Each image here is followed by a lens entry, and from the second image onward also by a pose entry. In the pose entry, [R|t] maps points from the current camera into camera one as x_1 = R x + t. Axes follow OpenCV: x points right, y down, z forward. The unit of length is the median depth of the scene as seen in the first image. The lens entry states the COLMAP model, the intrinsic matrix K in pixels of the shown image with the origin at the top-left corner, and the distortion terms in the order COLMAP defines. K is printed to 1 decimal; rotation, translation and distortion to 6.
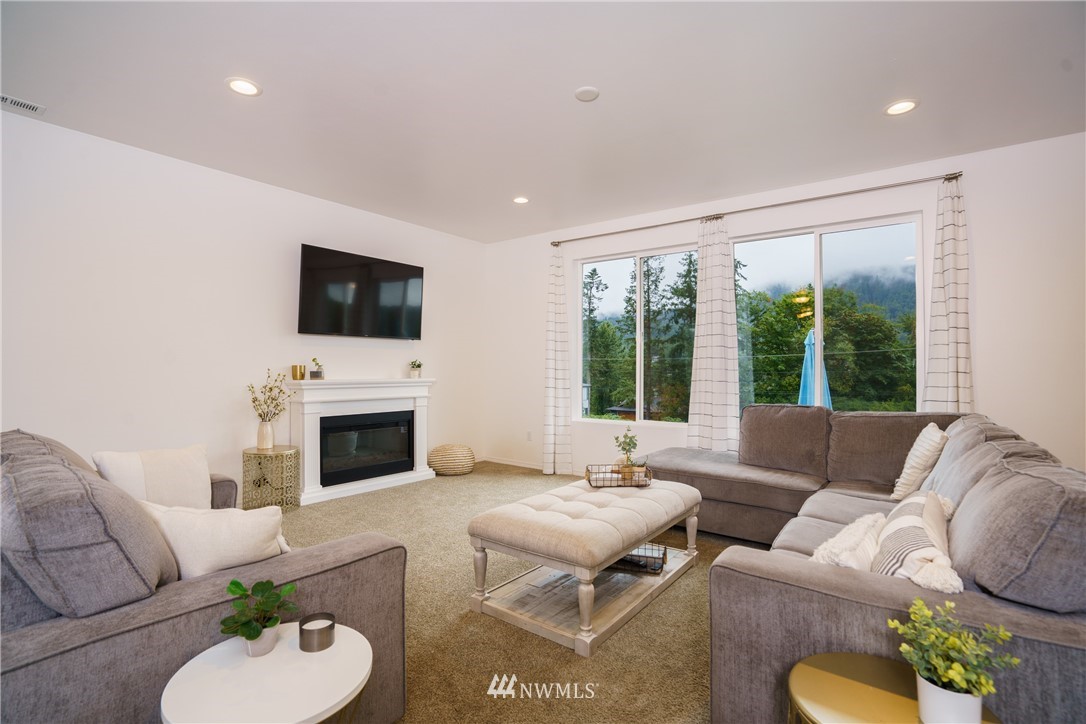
lens RADIAL K [[498.9, 0, 543.0], [0, 498.9, 362.0], [0, 0, 1]] dist [-0.035552, 0.000564]
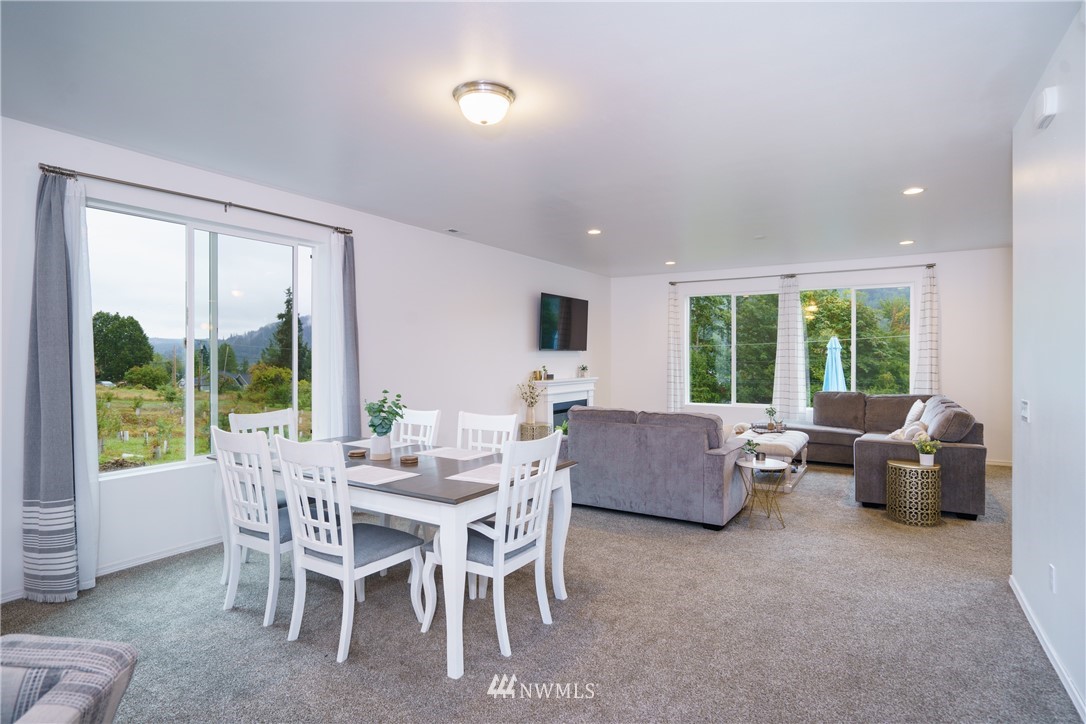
lens RADIAL K [[562.5, 0, 543.0], [0, 562.5, 362.0], [0, 0, 1]] dist [-0.024445, -0.000117]
pose [[0.996090, -0.008989, 0.087882, -0.638111], [0.007157, 0.999751, 0.021146, -0.058754], [-0.088051, -0.020434, 0.995906, -0.772137]]
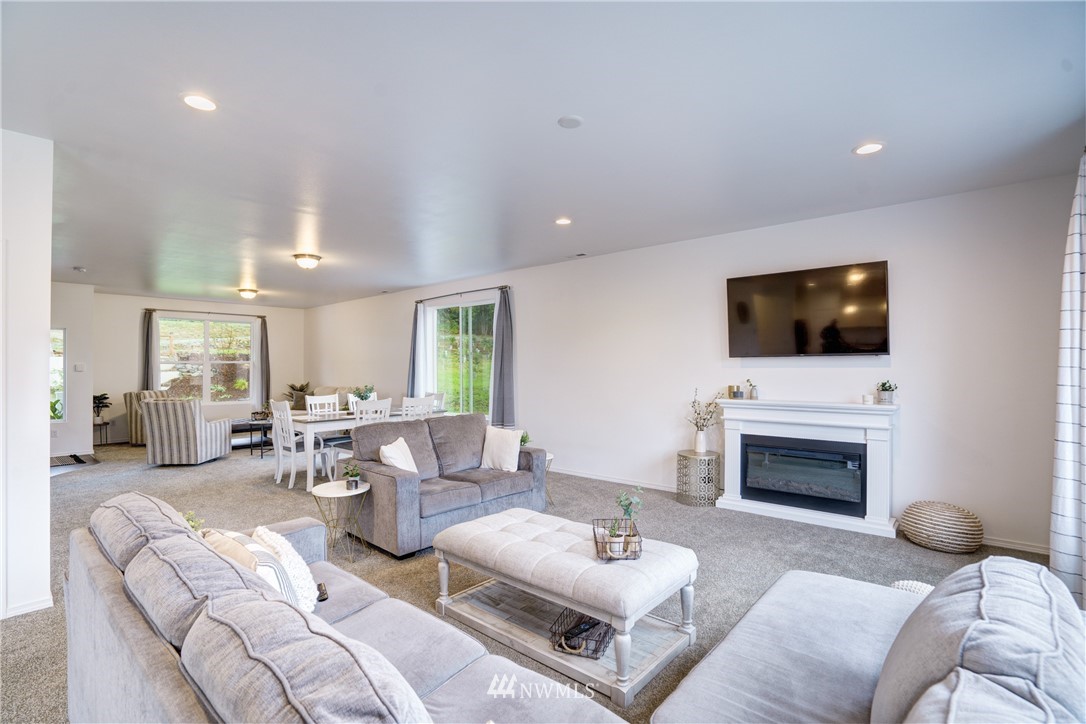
lens RADIAL K [[498.9, 0, 543.0], [0, 498.9, 362.0], [0, 0, 1]] dist [-0.035552, 0.000564]
pose [[-0.058560, -0.014445, -0.998179, 0.669707], [0.015210, 0.999766, -0.015361, -0.036716], [0.998168, -0.016082, -0.058326, 0.630523]]
